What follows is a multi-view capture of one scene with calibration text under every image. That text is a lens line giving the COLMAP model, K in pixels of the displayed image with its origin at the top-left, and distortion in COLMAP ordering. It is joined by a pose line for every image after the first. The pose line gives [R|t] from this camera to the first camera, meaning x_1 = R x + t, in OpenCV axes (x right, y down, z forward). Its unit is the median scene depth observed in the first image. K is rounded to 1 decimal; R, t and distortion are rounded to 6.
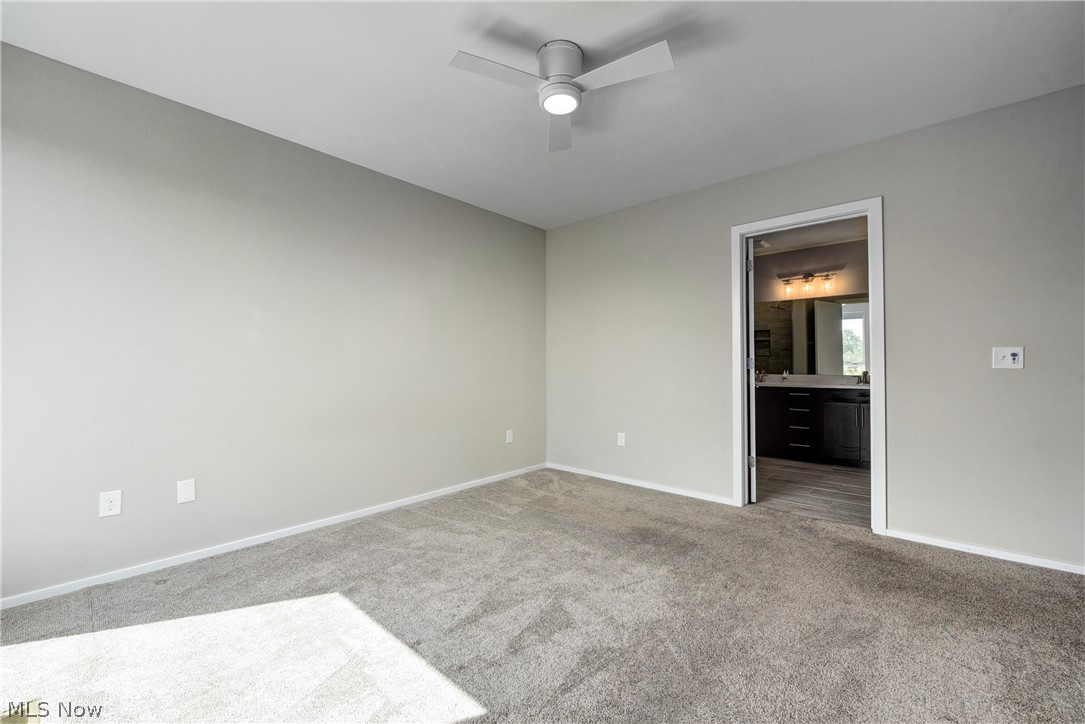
lens RADIAL K [[435.3, 0, 547.0], [0, 435.3, 362.2], [0, 0, 1]] dist [-0.000765, -0.003409]
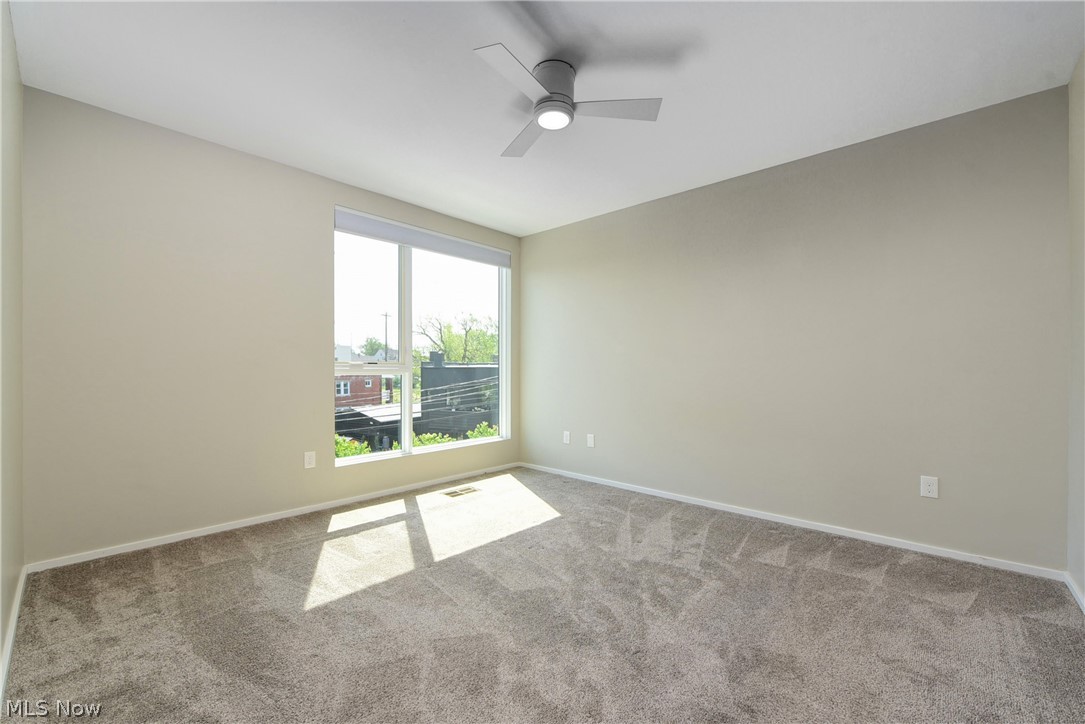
lens RADIAL K [[435.3, 0, 547.0], [0, 435.3, 362.2], [0, 0, 1]] dist [-0.000765, -0.003409]
pose [[-0.014583, -0.014622, -0.999787, 0.732398], [0.007574, 0.999863, -0.014733, 0.002146], [0.999865, -0.007787, -0.014471, 0.657584]]
